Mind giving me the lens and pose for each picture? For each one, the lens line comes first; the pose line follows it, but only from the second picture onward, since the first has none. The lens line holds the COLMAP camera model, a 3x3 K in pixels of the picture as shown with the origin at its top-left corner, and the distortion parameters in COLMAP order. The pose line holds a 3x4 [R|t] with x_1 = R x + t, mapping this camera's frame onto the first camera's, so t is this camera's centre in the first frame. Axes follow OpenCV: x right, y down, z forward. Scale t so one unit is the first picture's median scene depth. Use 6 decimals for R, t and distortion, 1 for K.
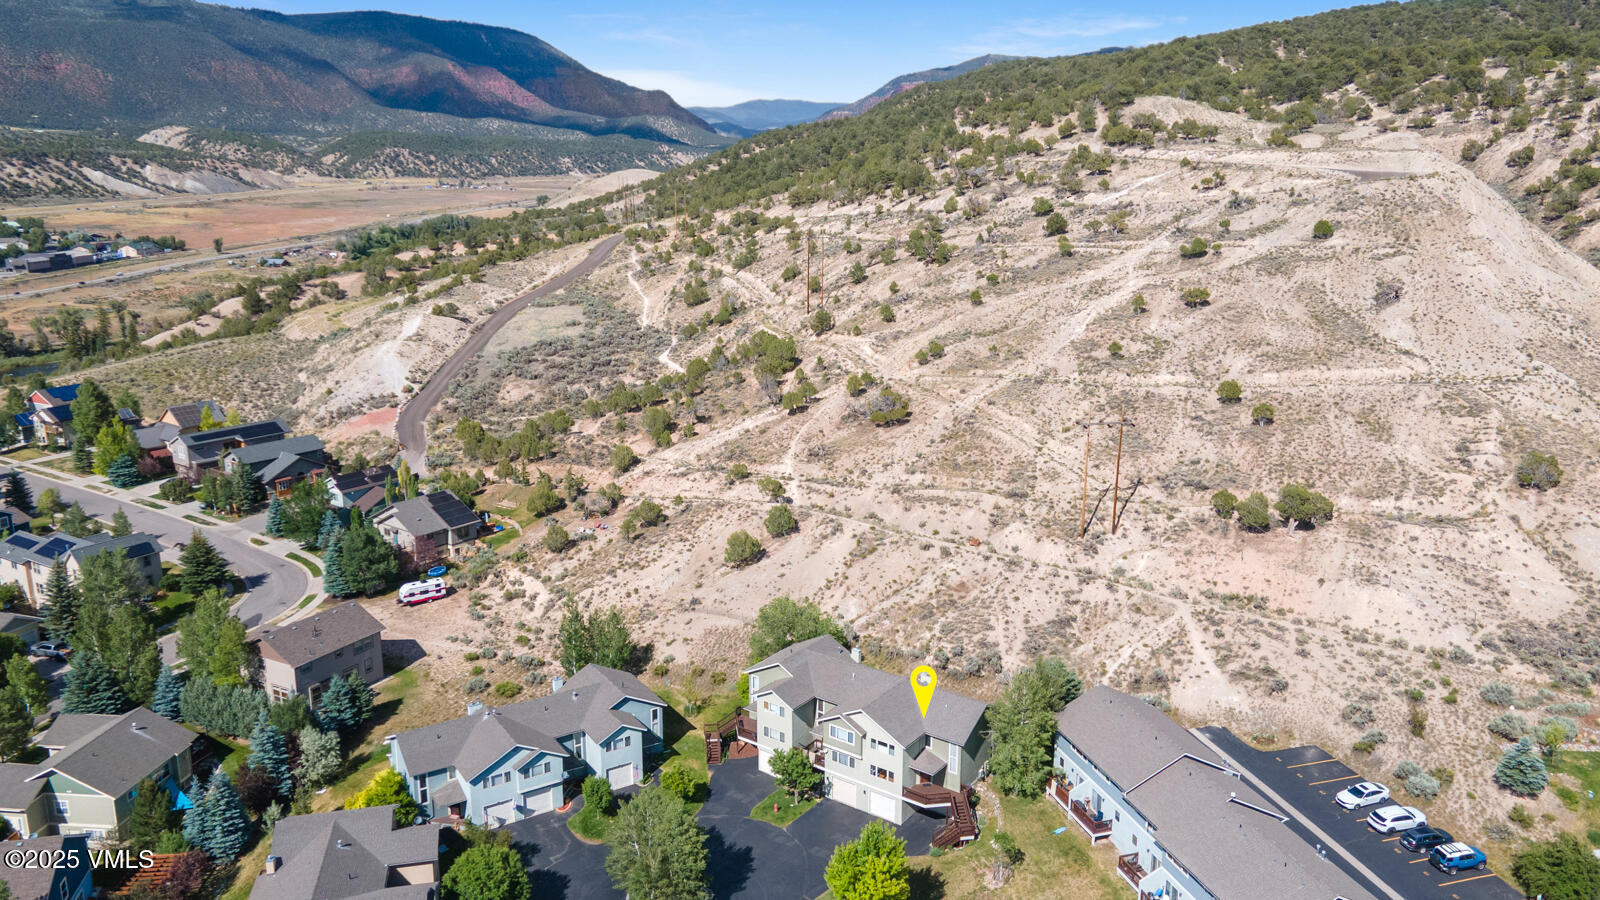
lens RADIAL K [[1184.4, 0, 796.4], [0, 1184.4, 445.2], [0, 0, 1]] dist [0.040521, 0.013755]
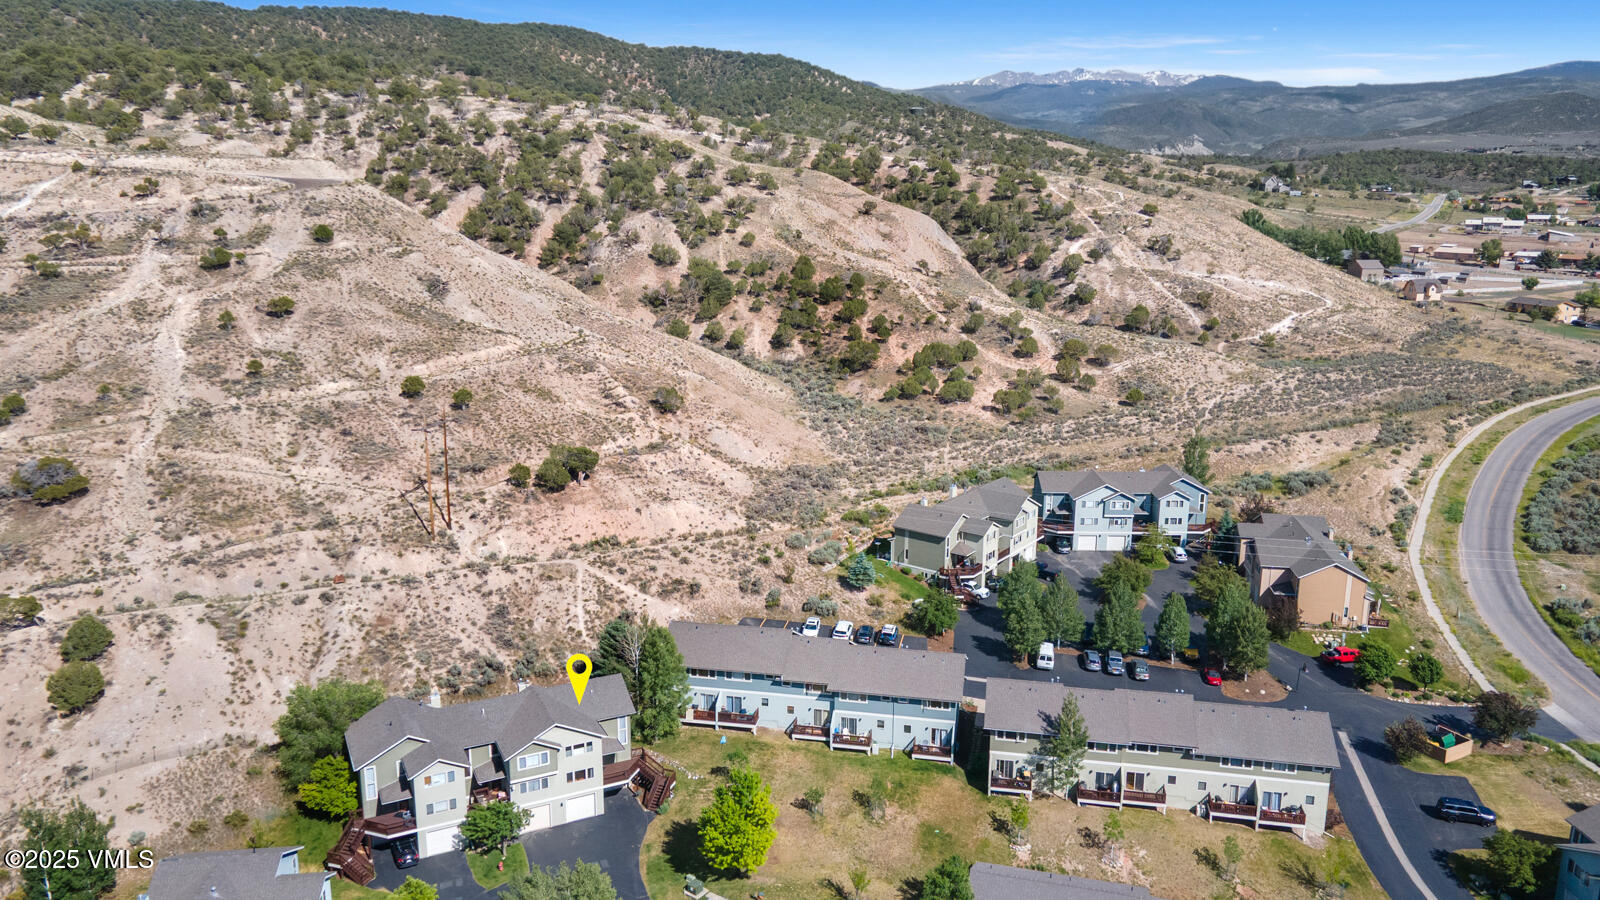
lens RADIAL K [[1184.4, 0, 806.6], [0, 1184.4, 440.8], [0, 0, 1]] dist [0.040521, 0.013755]
pose [[0.456373, -0.203076, 0.866305, -0.320341], [0.208580, 0.970896, 0.117714, -0.038885], [-0.864996, 0.126972, 0.485448, 0.147015]]
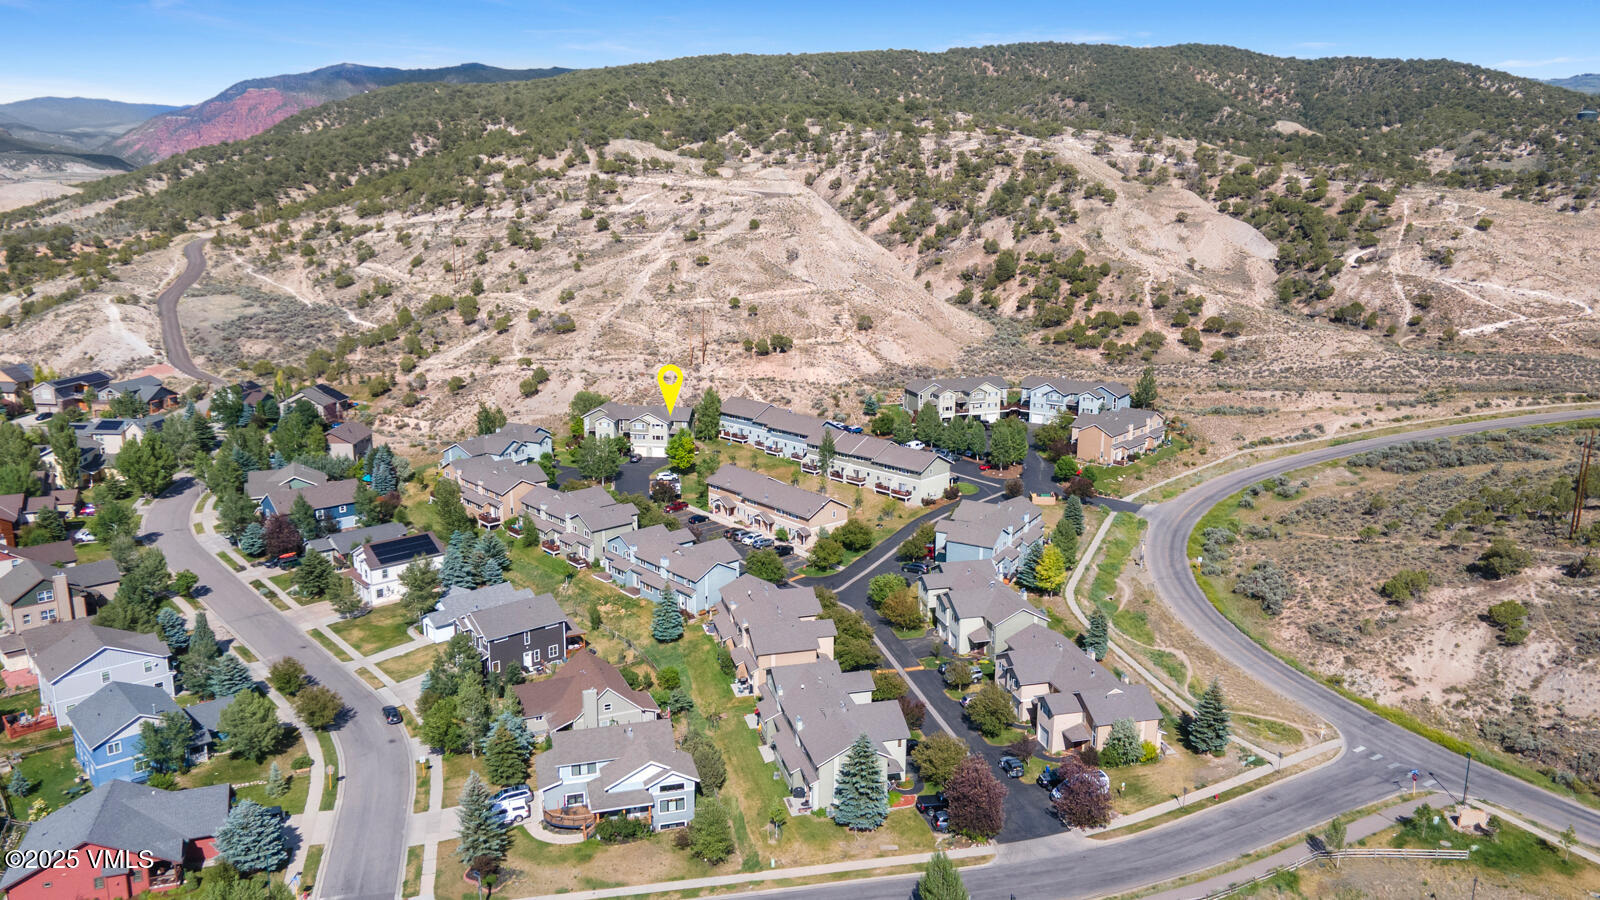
lens RADIAL K [[1184.4, 0, 797.3], [0, 1184.4, 453.8], [0, 0, 1]] dist [0.040521, 0.013755]
pose [[0.874202, -0.109953, 0.472950, -0.412012], [0.111550, 0.993450, 0.024770, 0.135751], [-0.472576, 0.031103, 0.880741, -0.640929]]
